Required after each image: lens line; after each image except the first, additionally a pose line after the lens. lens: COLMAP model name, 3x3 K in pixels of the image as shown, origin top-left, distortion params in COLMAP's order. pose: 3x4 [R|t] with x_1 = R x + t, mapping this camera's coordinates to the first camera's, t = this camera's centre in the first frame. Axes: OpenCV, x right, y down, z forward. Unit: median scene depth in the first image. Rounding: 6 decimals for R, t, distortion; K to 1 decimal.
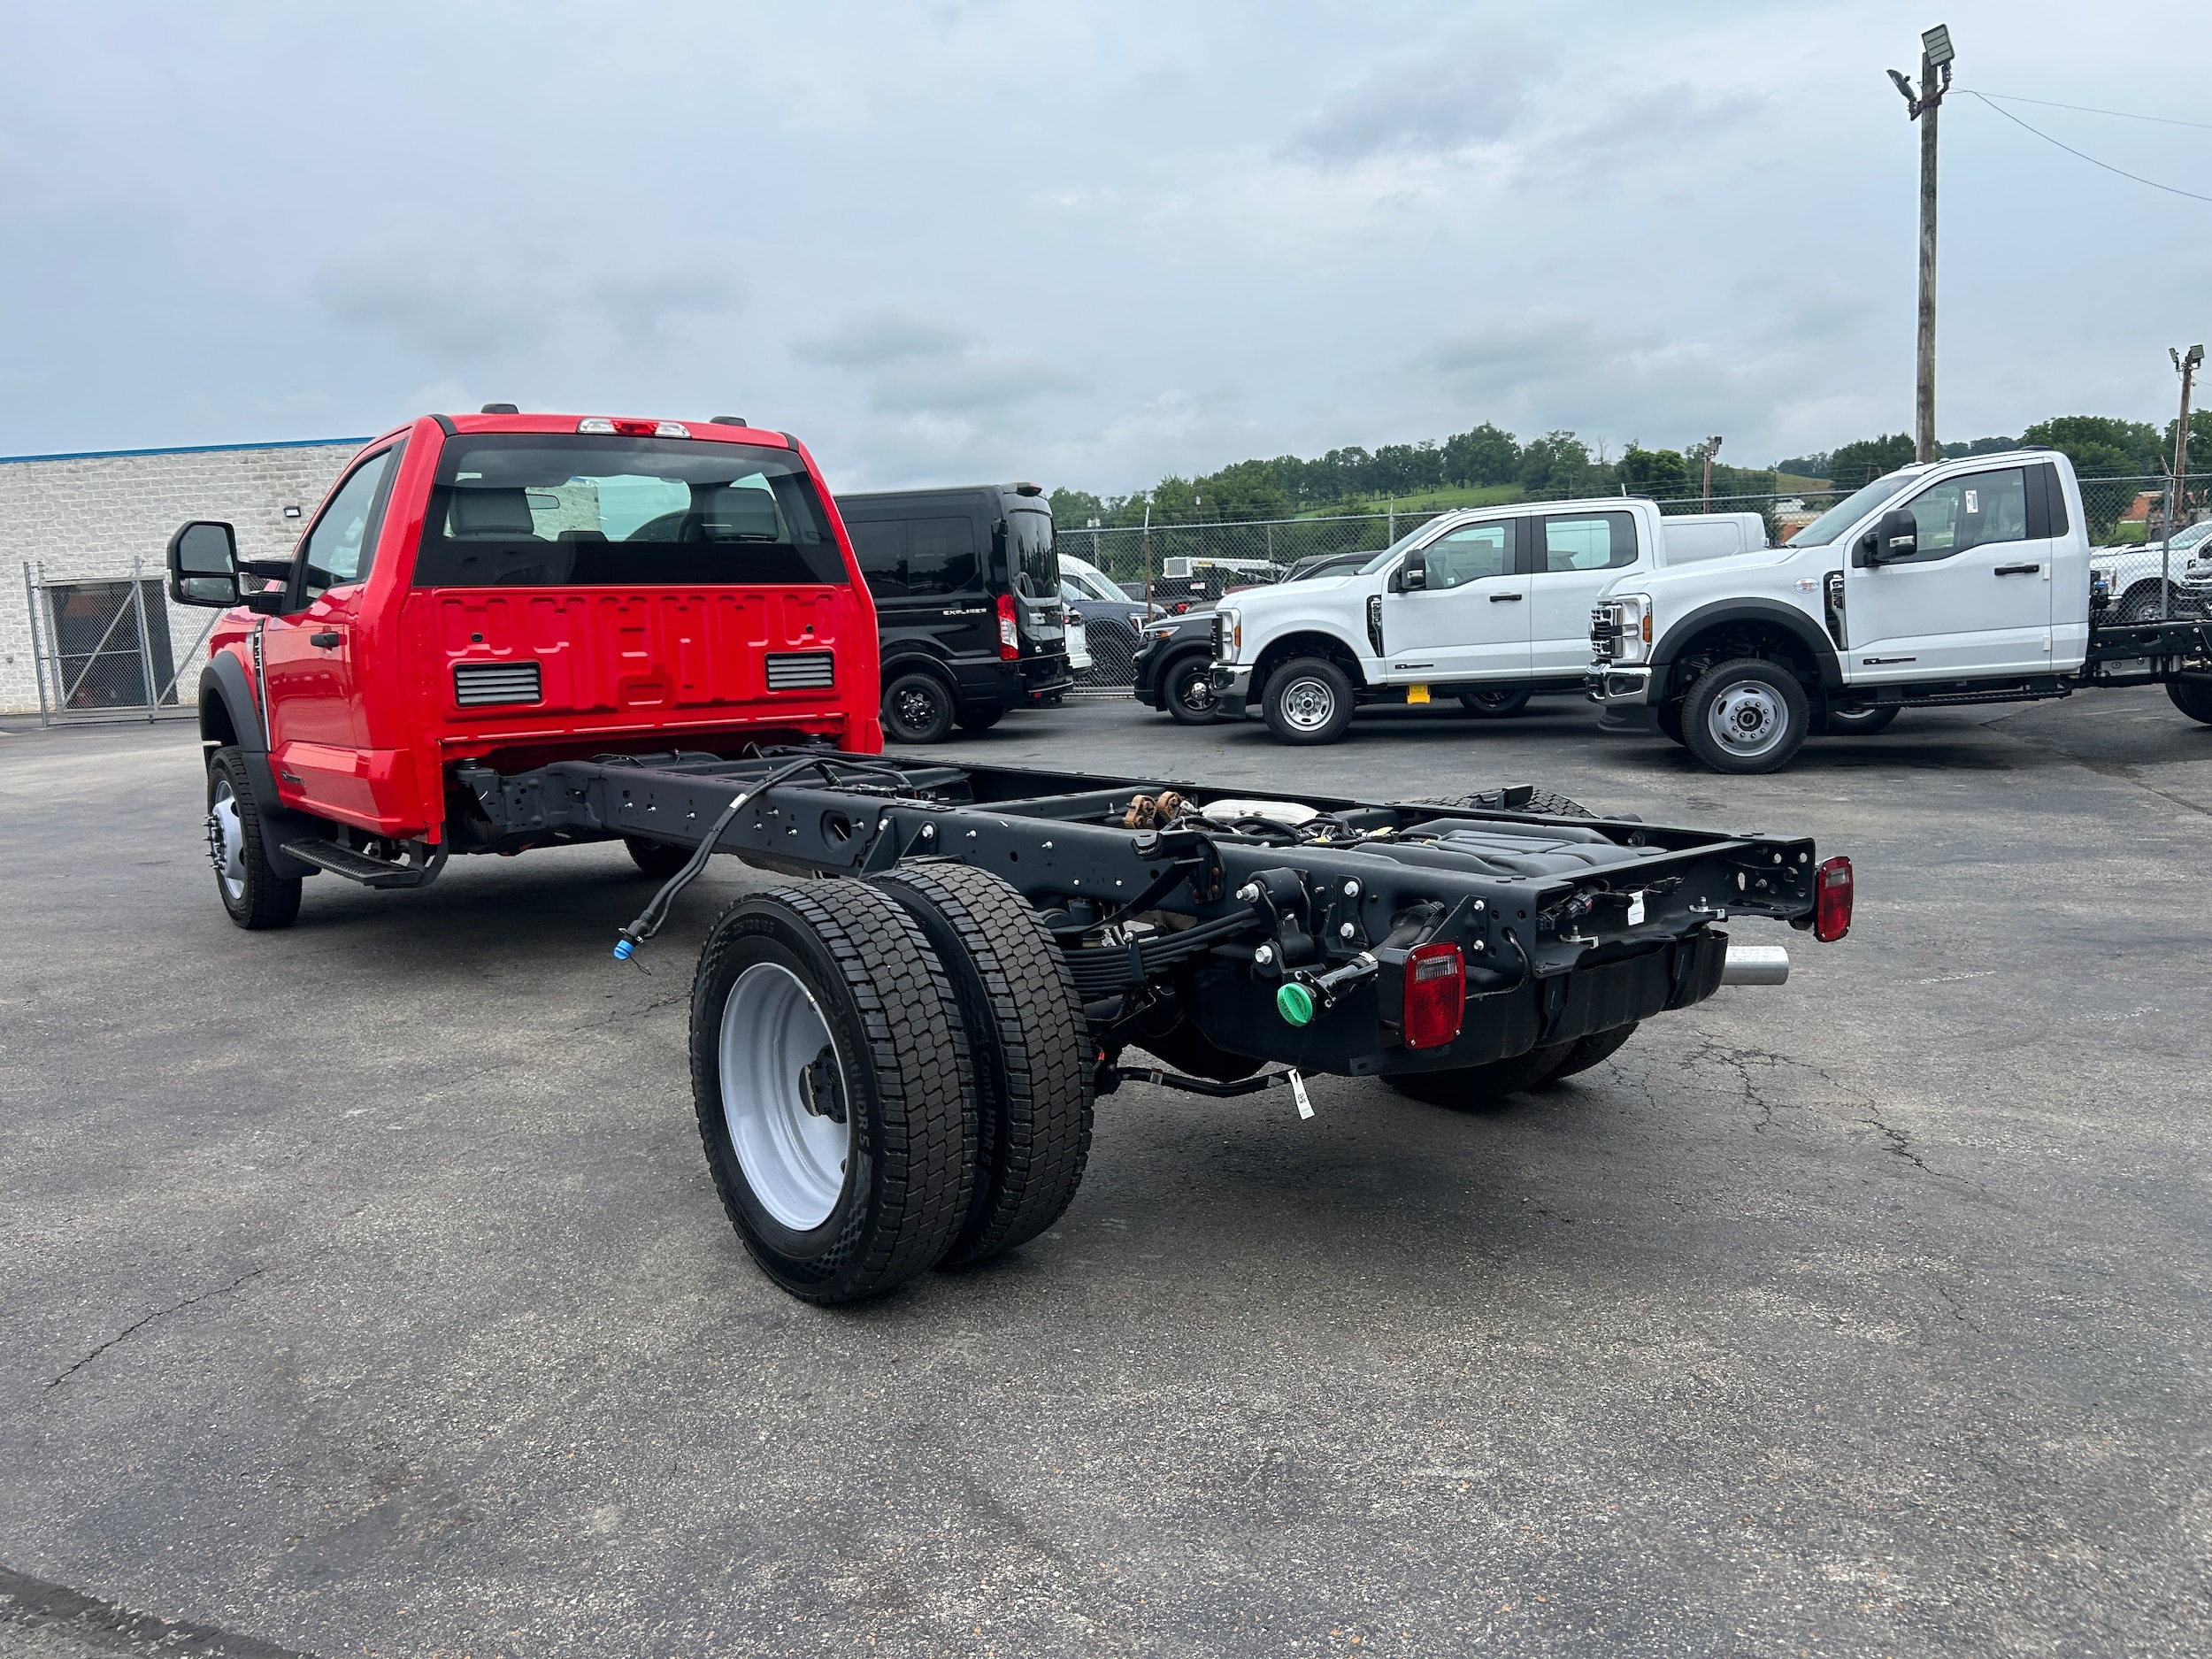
lens RADIAL K [[1663.0, 0, 1101.8], [0, 1663.0, 844.9], [0, 0, 1]] dist [0.050072, -0.054844]
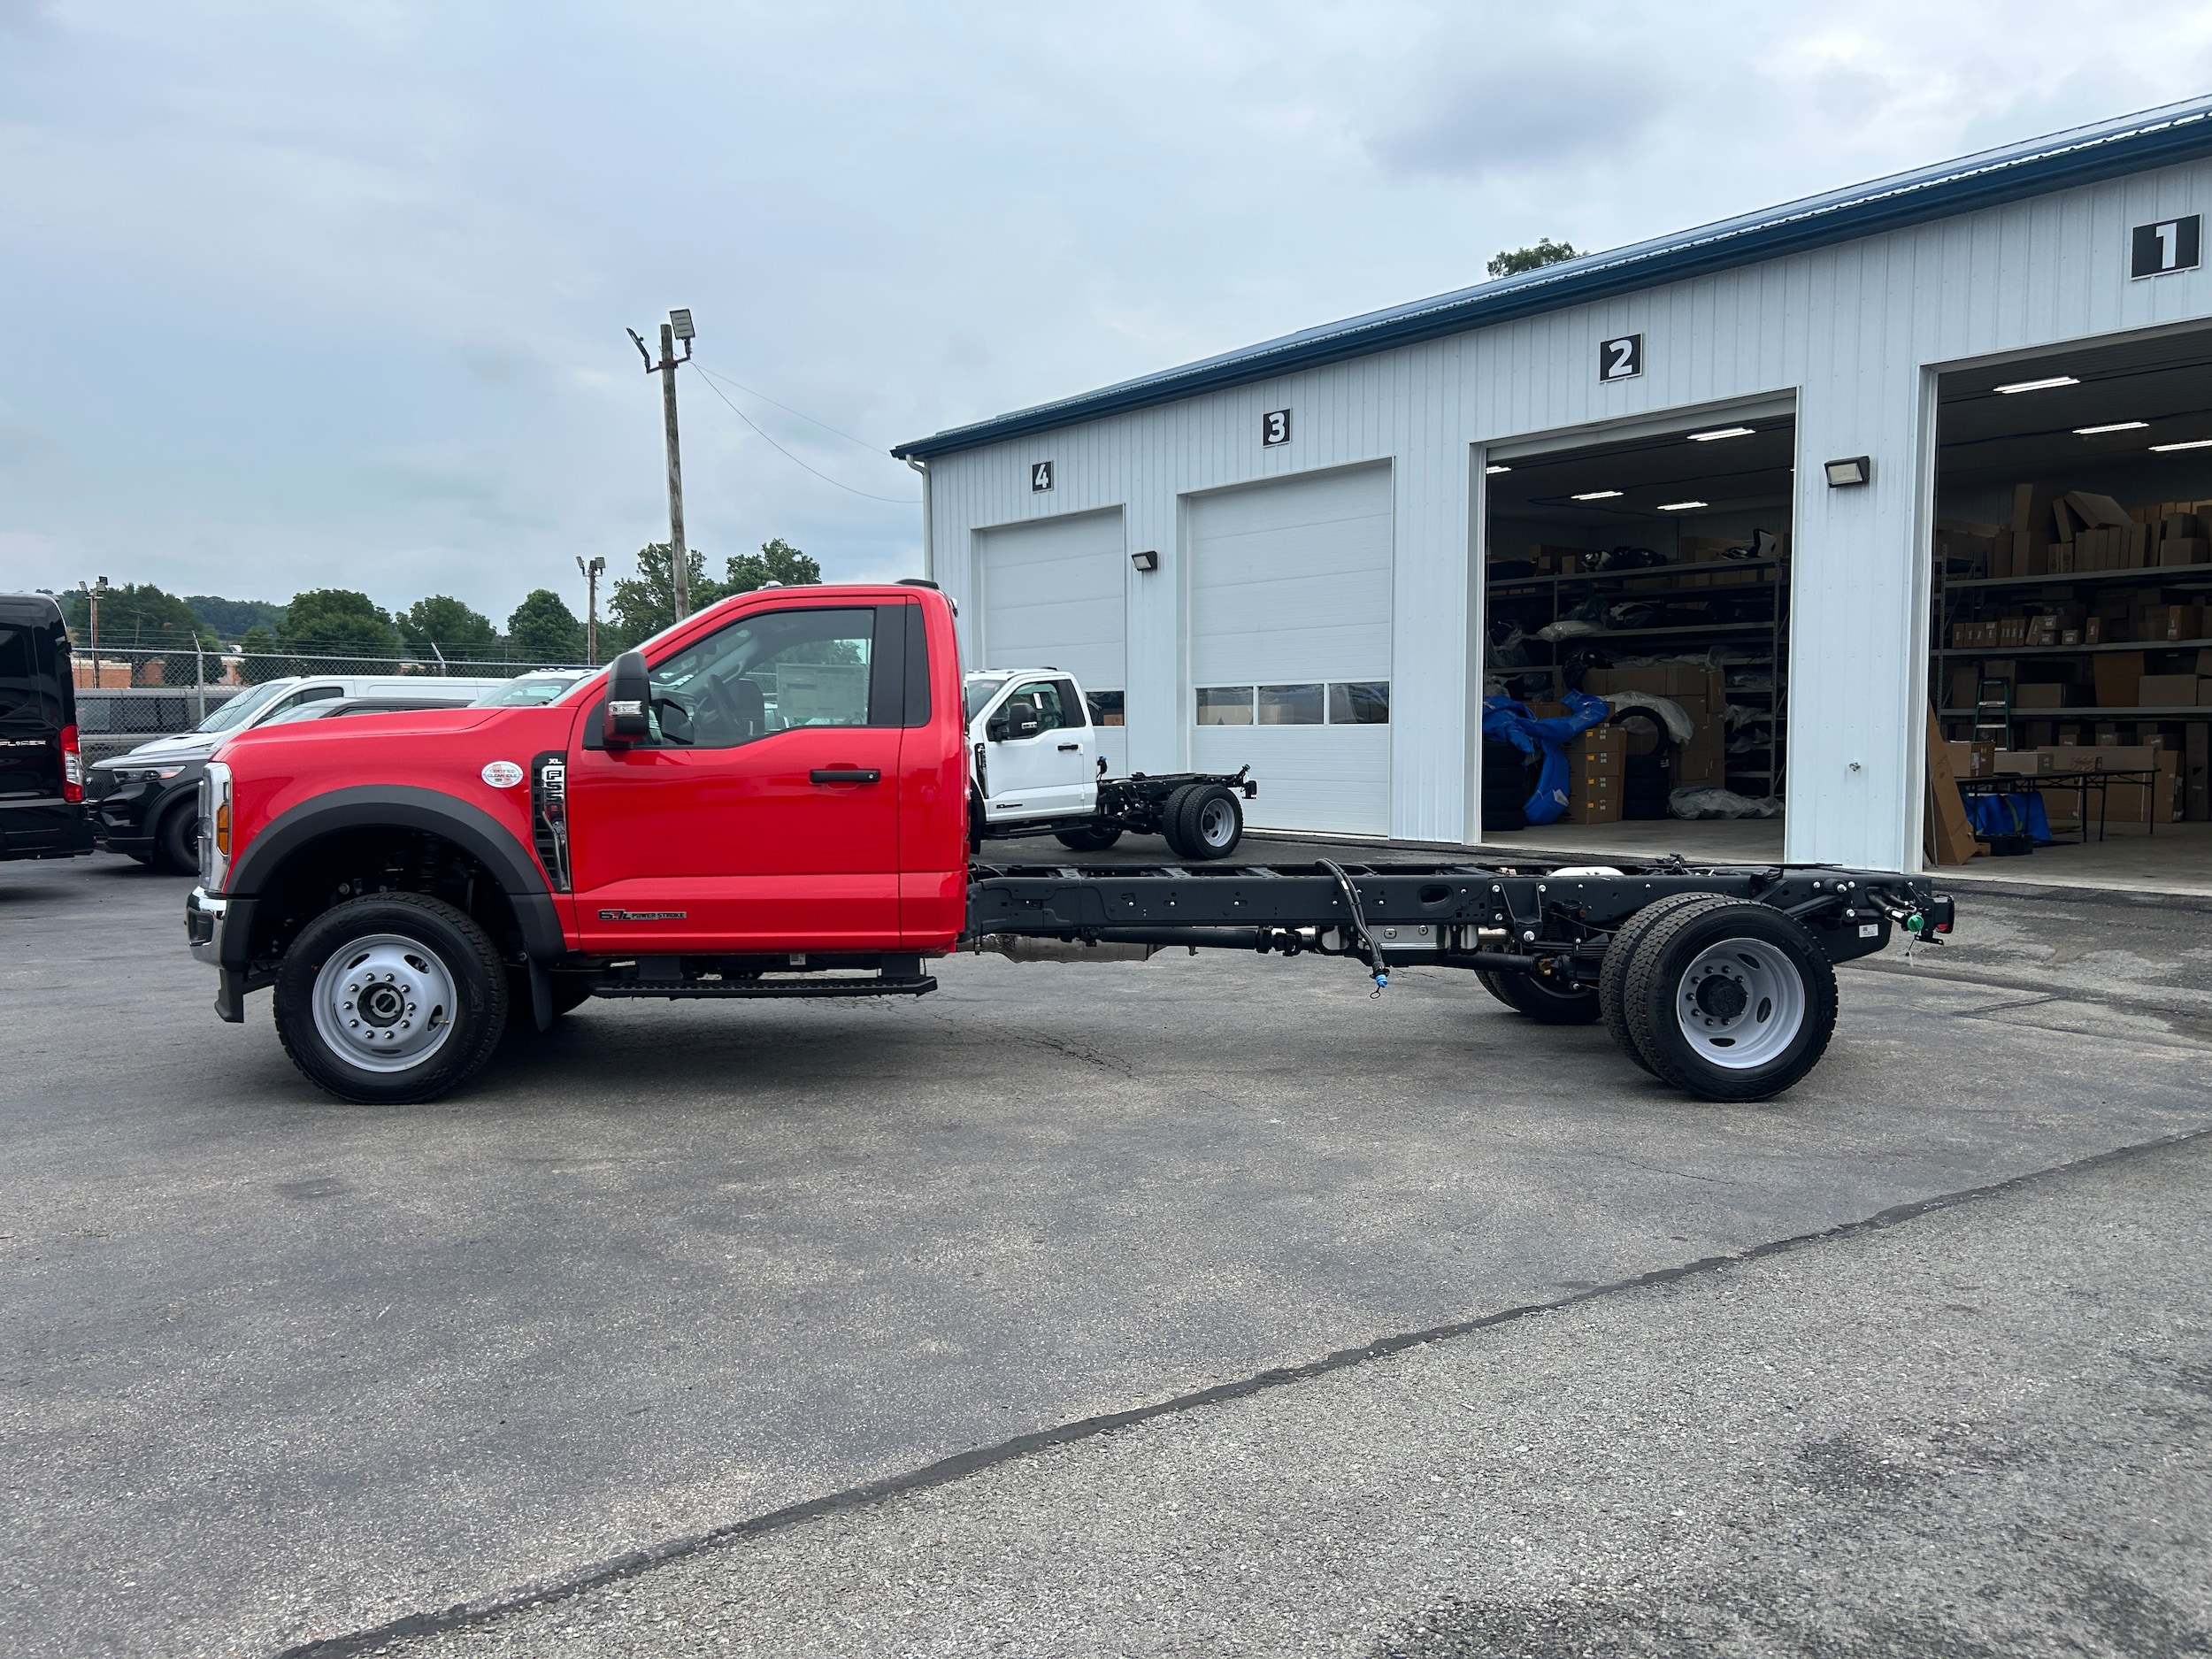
lens RADIAL K [[1638.6, 0, 1124.7], [0, 1638.6, 871.2], [0, 0, 1]] dist [0.055167, -0.063806]
pose [[0.558063, -0.030558, 0.829236, -0.663200], [0.092565, 0.995377, -0.025614, -0.008731], [-0.824620, 0.091052, 0.558312, 0.137405]]
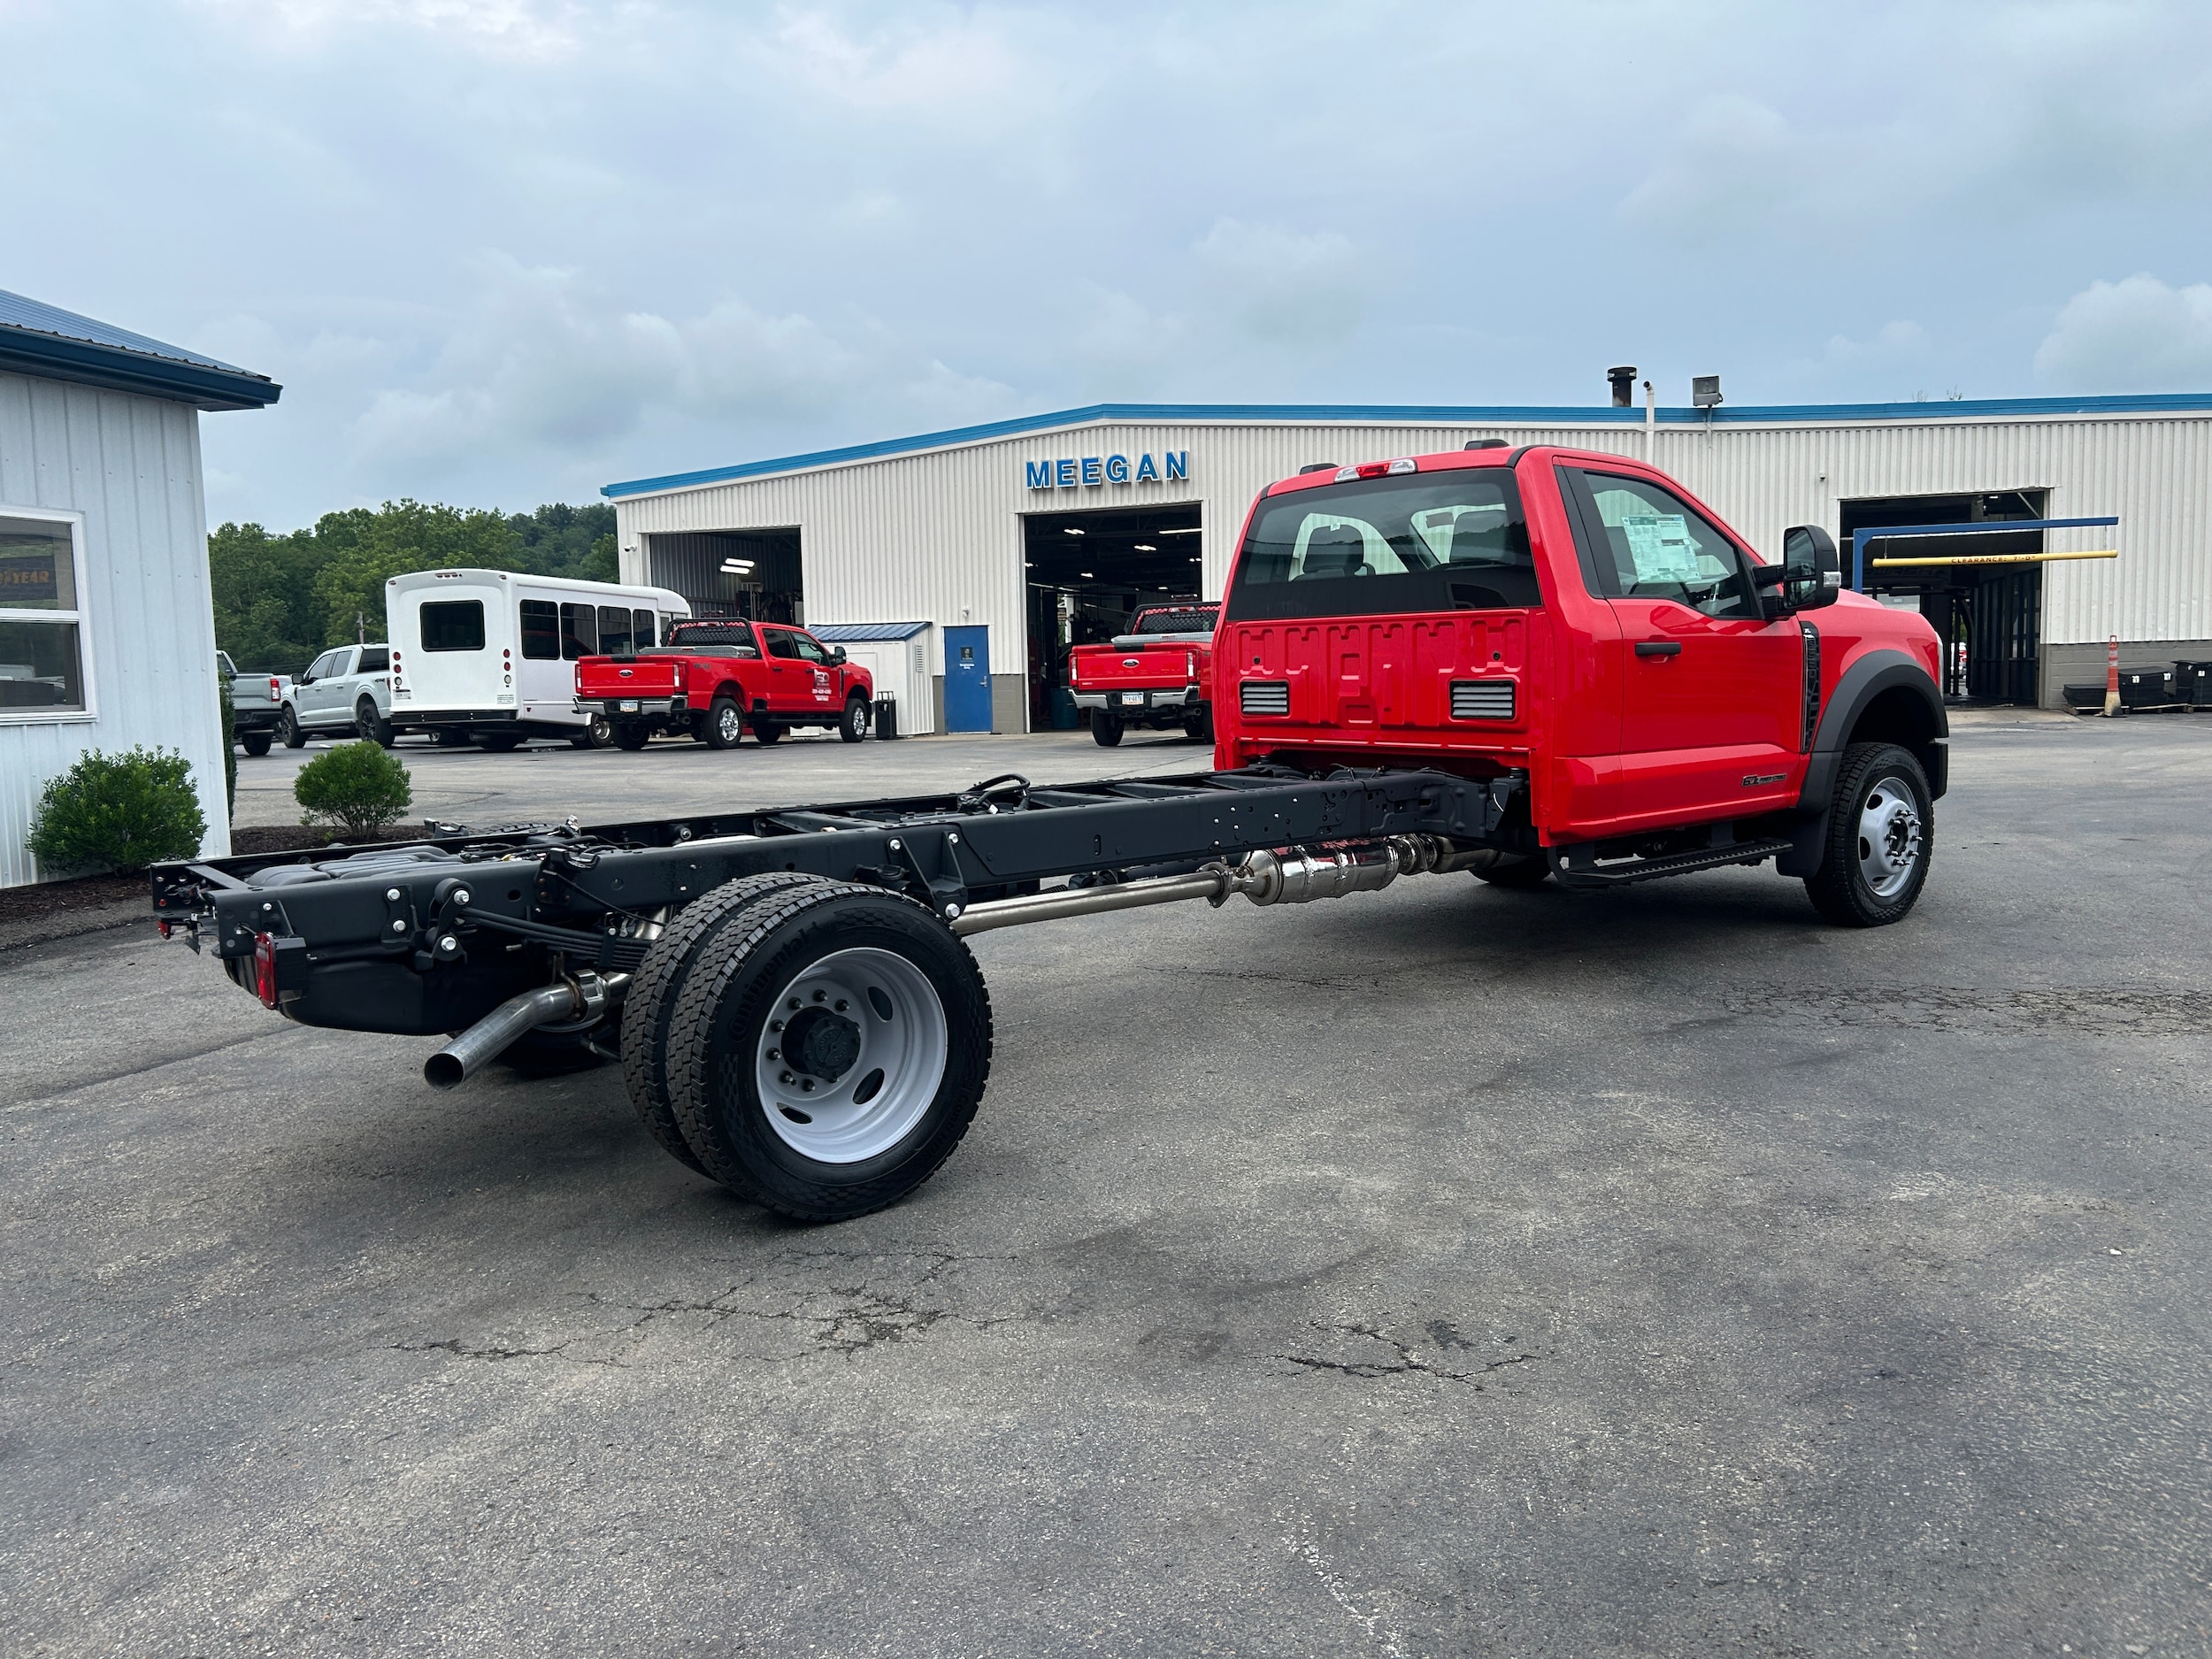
lens RADIAL K [[1652.5, 0, 1106.0], [0, 1652.5, 829.5], [0, 0, 1]] dist [0.064656, -0.082885]
pose [[-0.010078, 0.135891, -0.990673, 0.455885], [-0.108331, 0.984743, 0.136180, -0.080997], [0.994064, 0.108693, 0.004797, 0.465218]]
